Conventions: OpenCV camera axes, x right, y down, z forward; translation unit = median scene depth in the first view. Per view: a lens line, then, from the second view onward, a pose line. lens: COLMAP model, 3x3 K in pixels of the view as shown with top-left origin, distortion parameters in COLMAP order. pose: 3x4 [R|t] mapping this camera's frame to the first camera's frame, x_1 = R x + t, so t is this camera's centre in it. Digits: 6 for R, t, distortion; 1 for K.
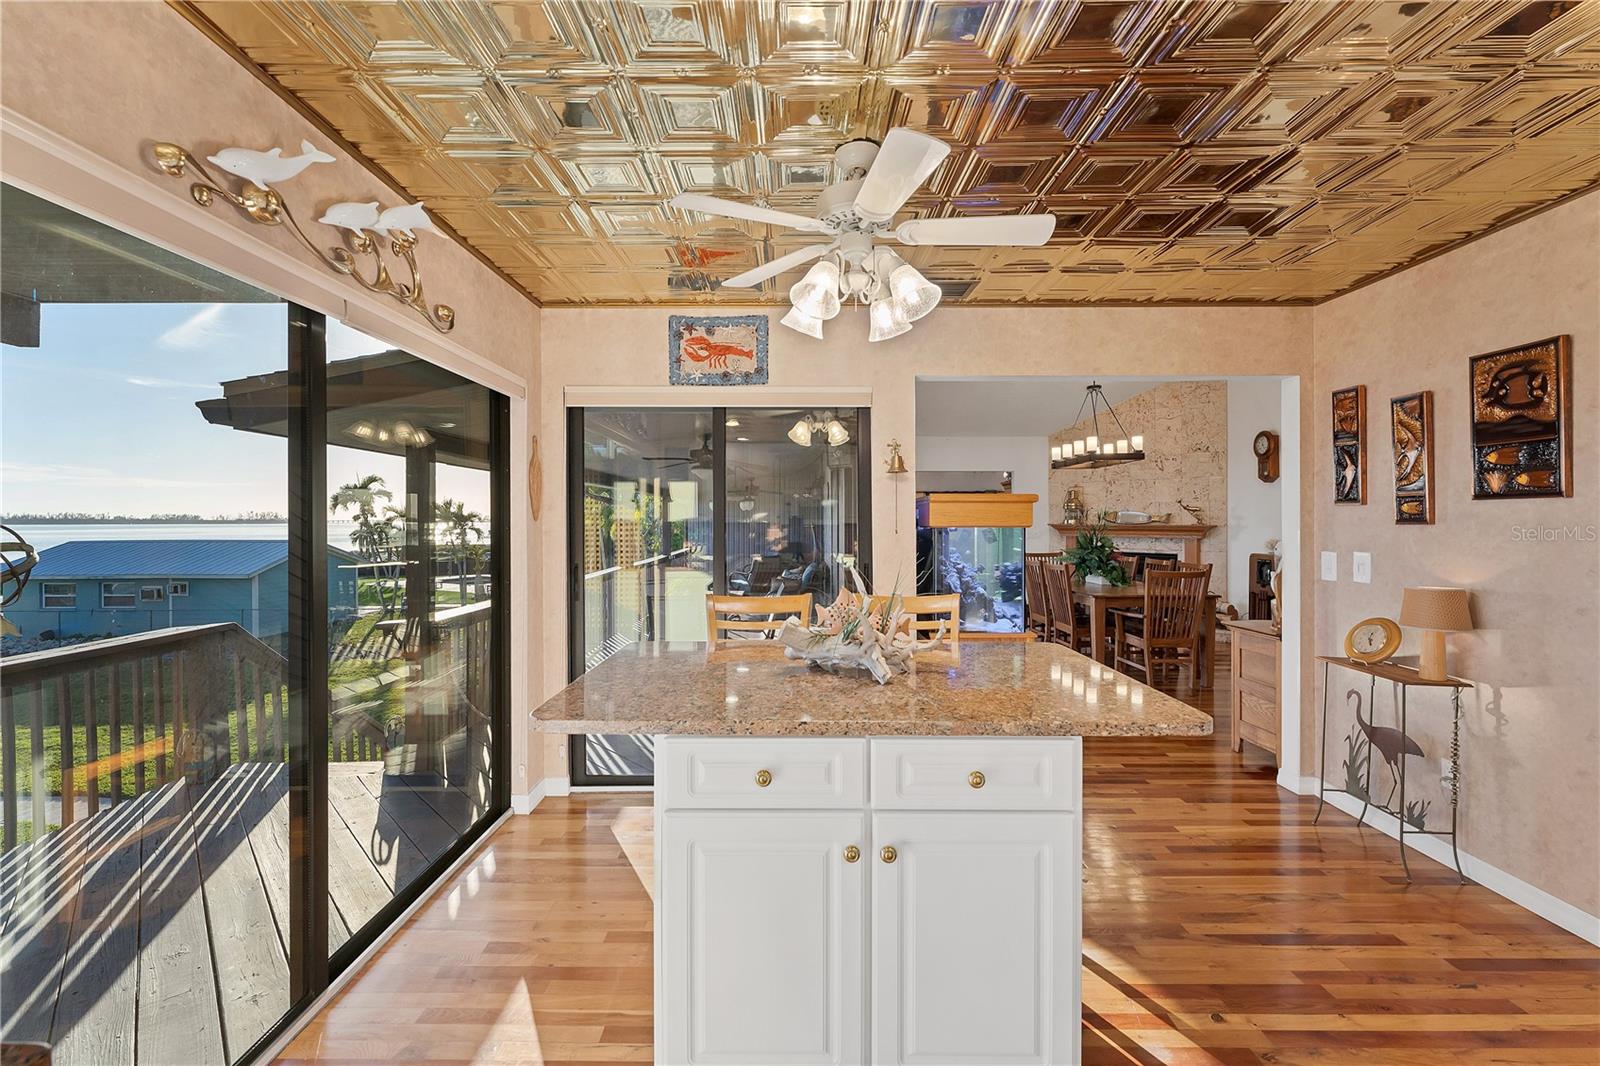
lens RADIAL K [[652.9, 0, 793.1], [0, 652.9, 526.0], [0, 0, 1]] dist [0.001392, -0.000256]
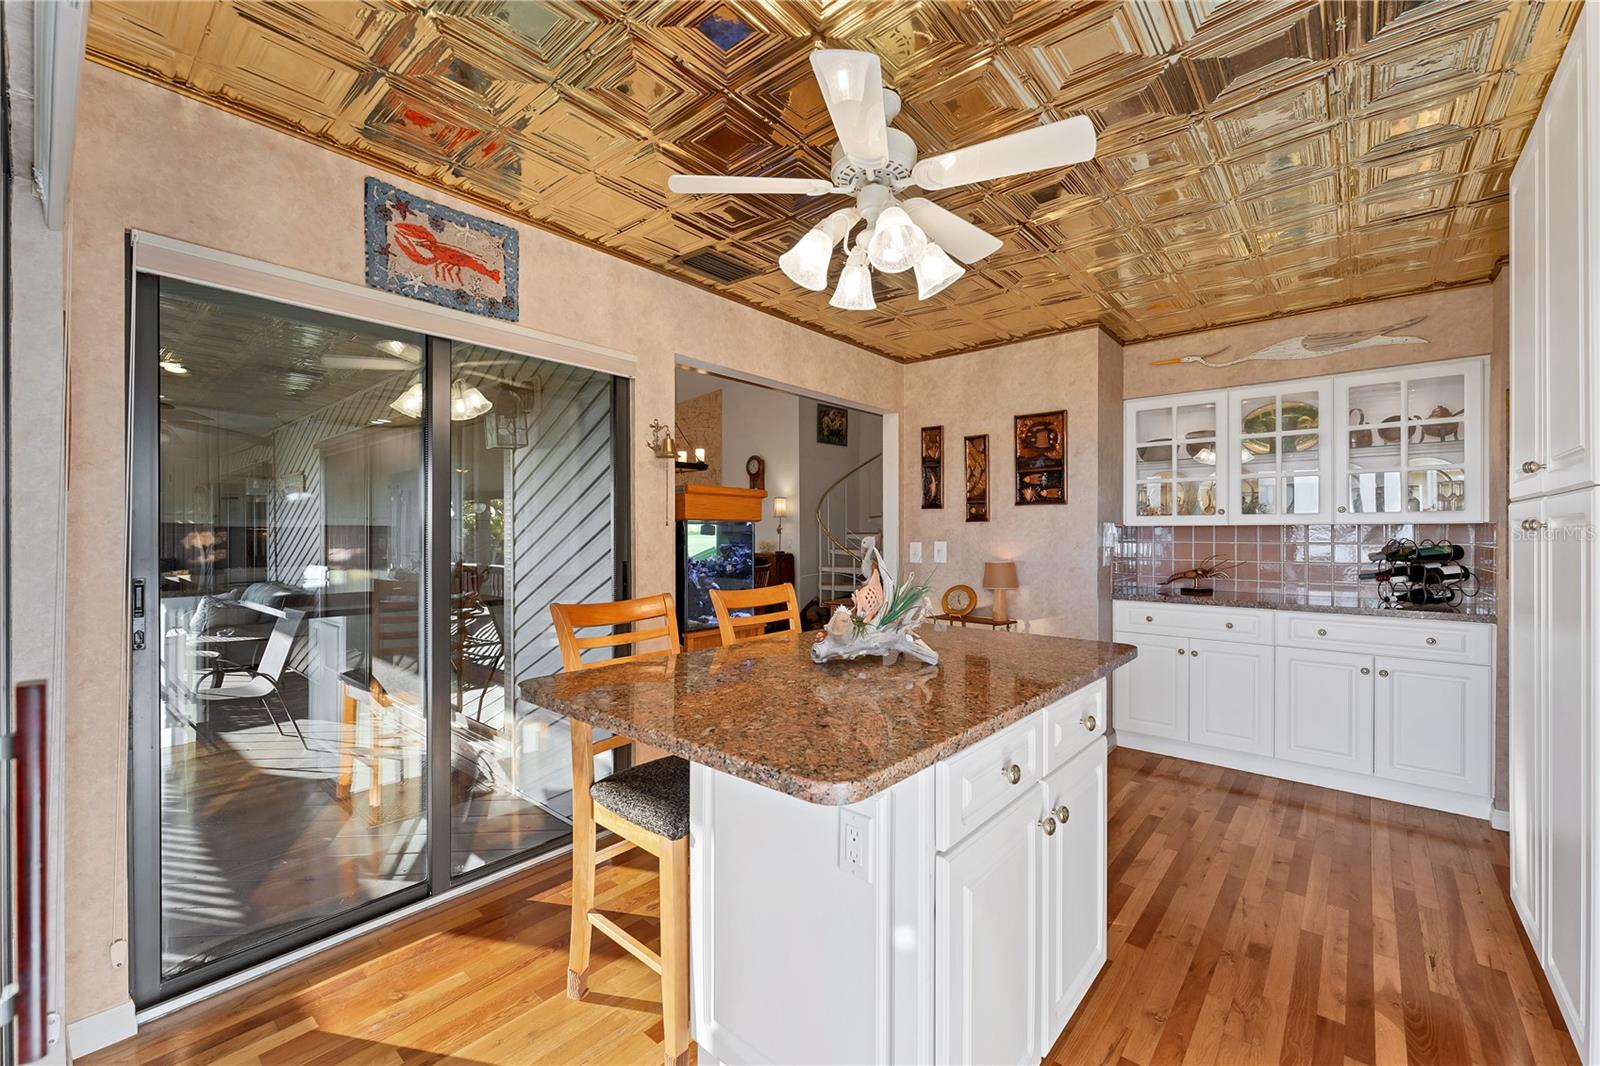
lens RADIAL K [[652.9, 0, 790.8], [0, 652.9, 532.9], [0, 0, 1]] dist [0.001392, -0.000256]
pose [[0.656843, 0.003613, 0.754018, -0.406845], [0.003217, 0.999966, -0.007594, 0.029256], [-0.754020, 0.007413, 0.656810, 0.288479]]
